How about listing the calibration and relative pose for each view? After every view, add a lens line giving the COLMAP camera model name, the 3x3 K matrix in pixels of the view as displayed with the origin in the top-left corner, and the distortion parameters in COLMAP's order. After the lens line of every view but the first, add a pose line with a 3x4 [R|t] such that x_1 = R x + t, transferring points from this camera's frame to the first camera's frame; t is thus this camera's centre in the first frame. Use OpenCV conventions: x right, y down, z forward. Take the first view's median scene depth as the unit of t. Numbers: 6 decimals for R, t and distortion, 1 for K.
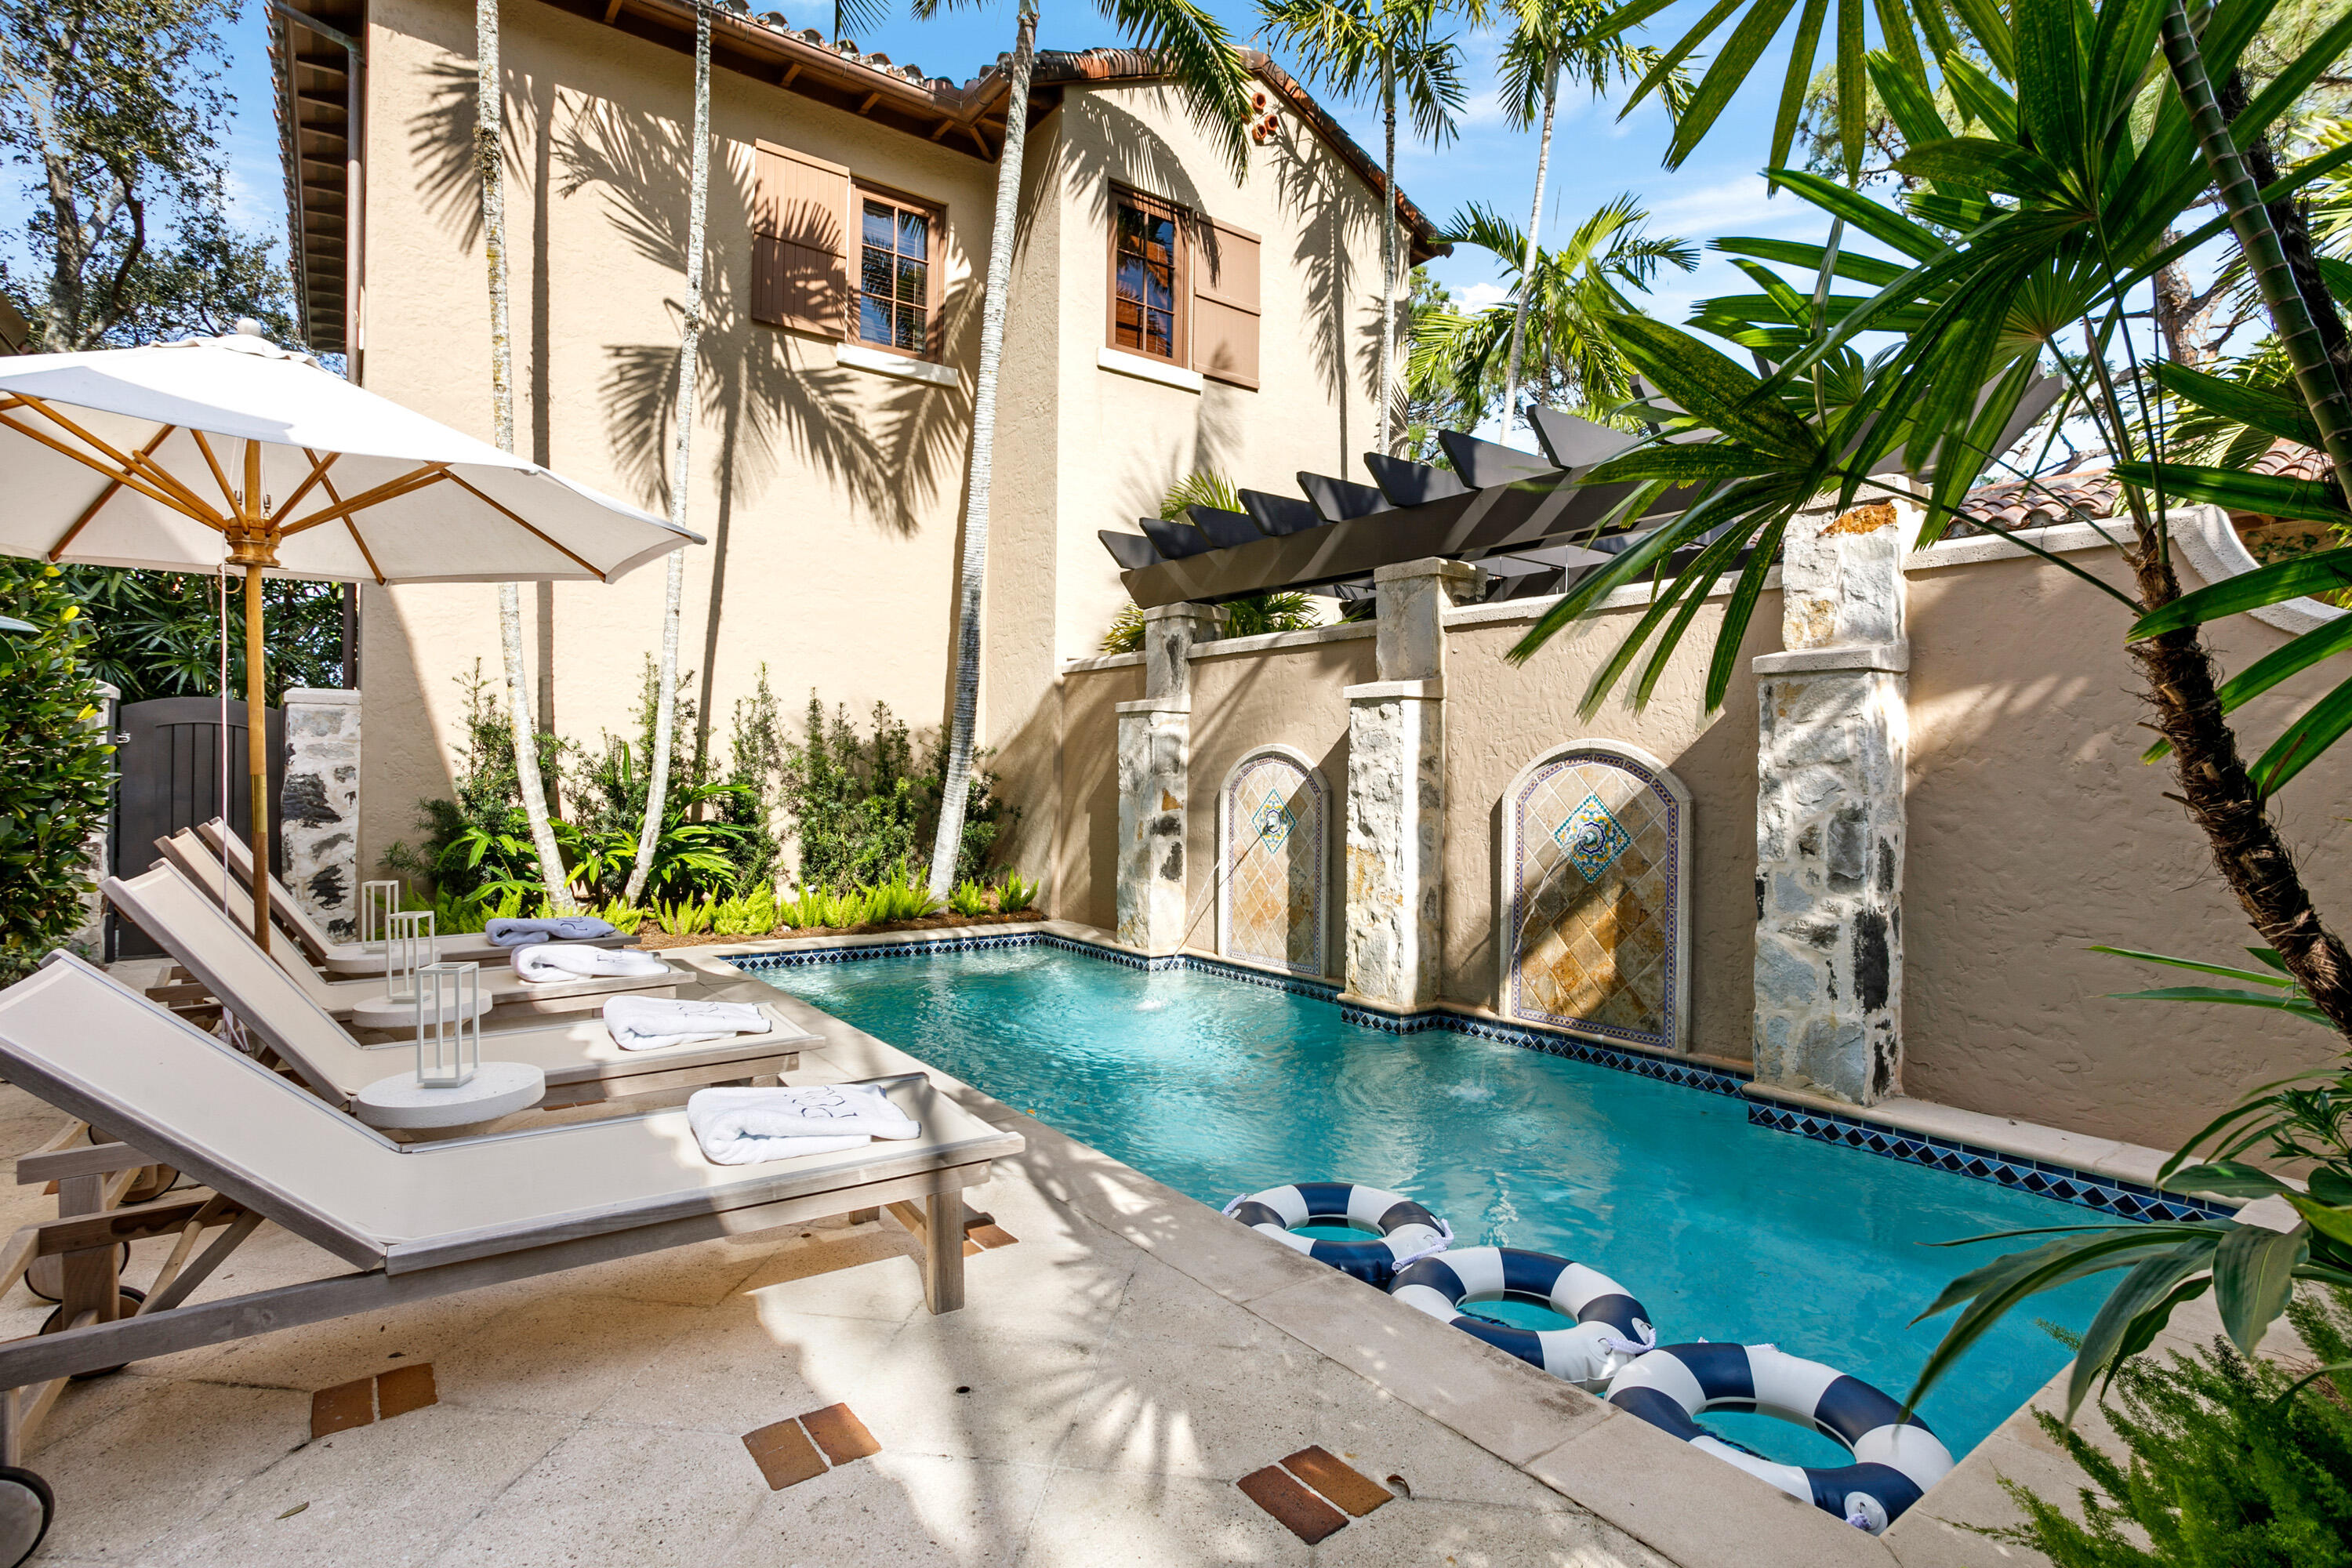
lens RADIAL K [[1152.5, 0, 1168.6], [0, 1152.5, 742.2], [0, 0, 1]] dist [-0.031007, 0.000422]
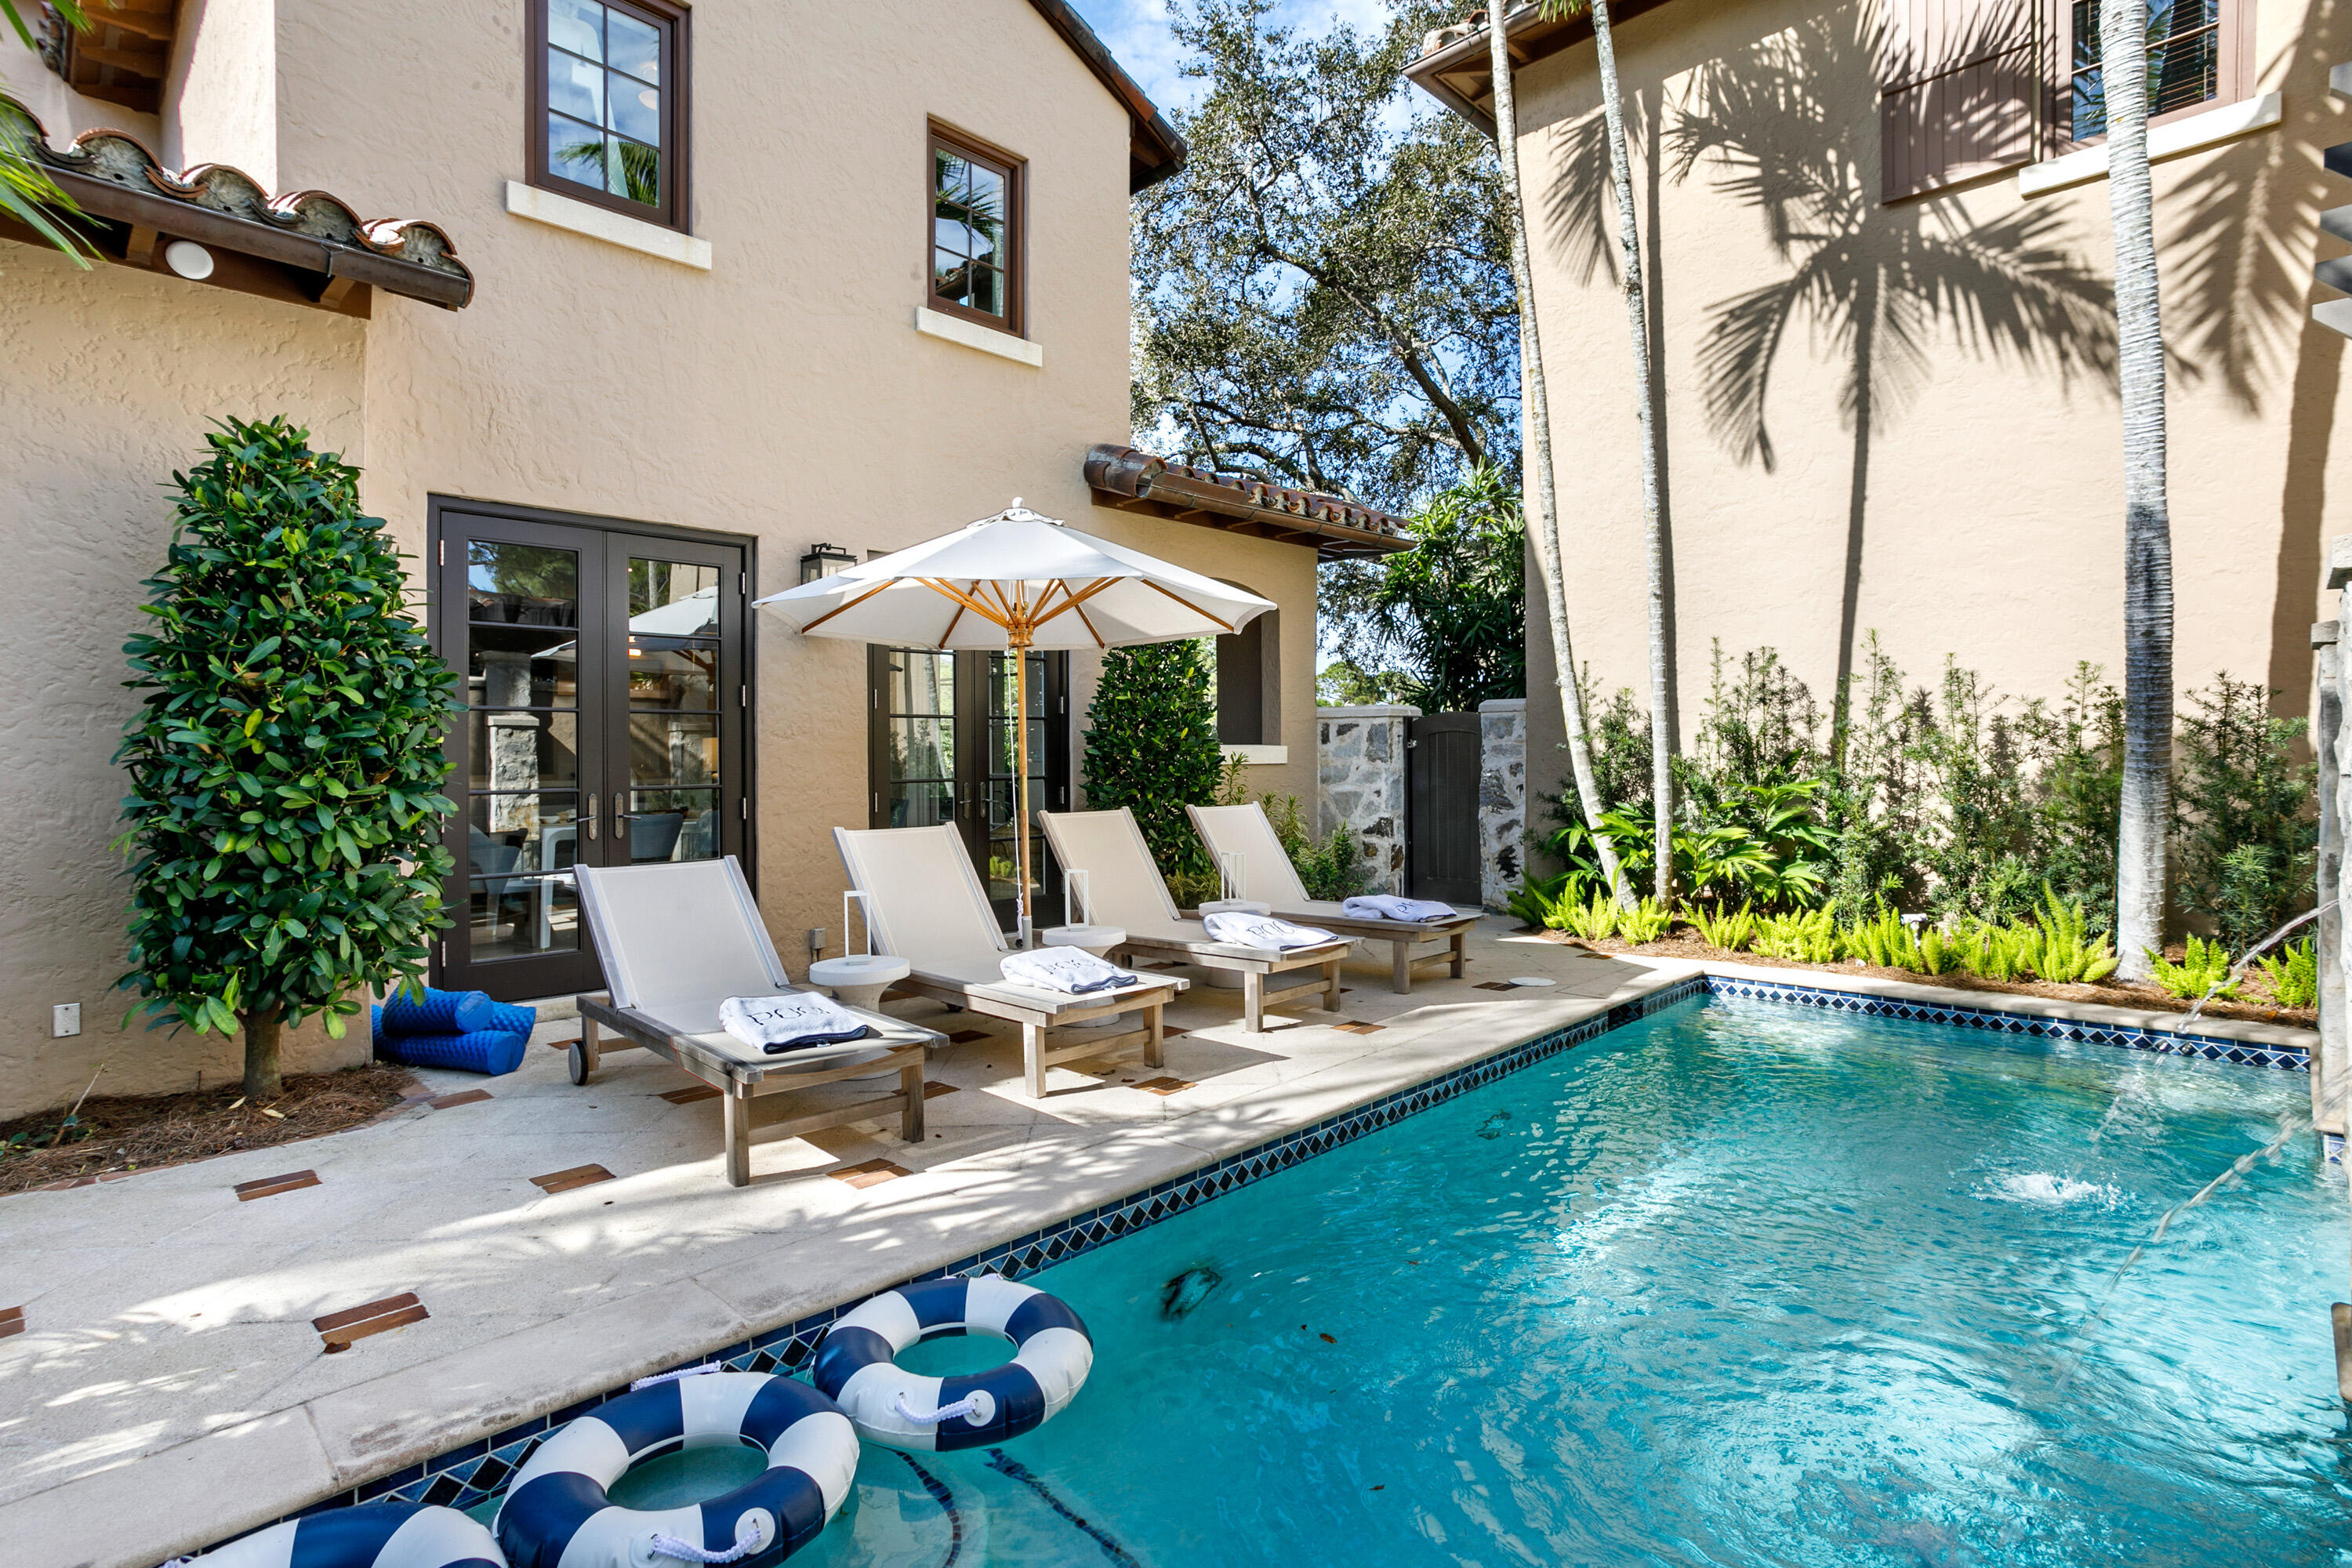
lens RADIAL K [[1152.5, 0, 1168.6], [0, 1152.5, 742.2], [0, 0, 1]] dist [-0.031007, 0.000422]
pose [[0.152366, -0.022835, -0.988060, 0.402751], [0.032649, 0.999304, -0.018060, 0.008926], [0.987785, -0.029508, 0.153006, 0.439729]]
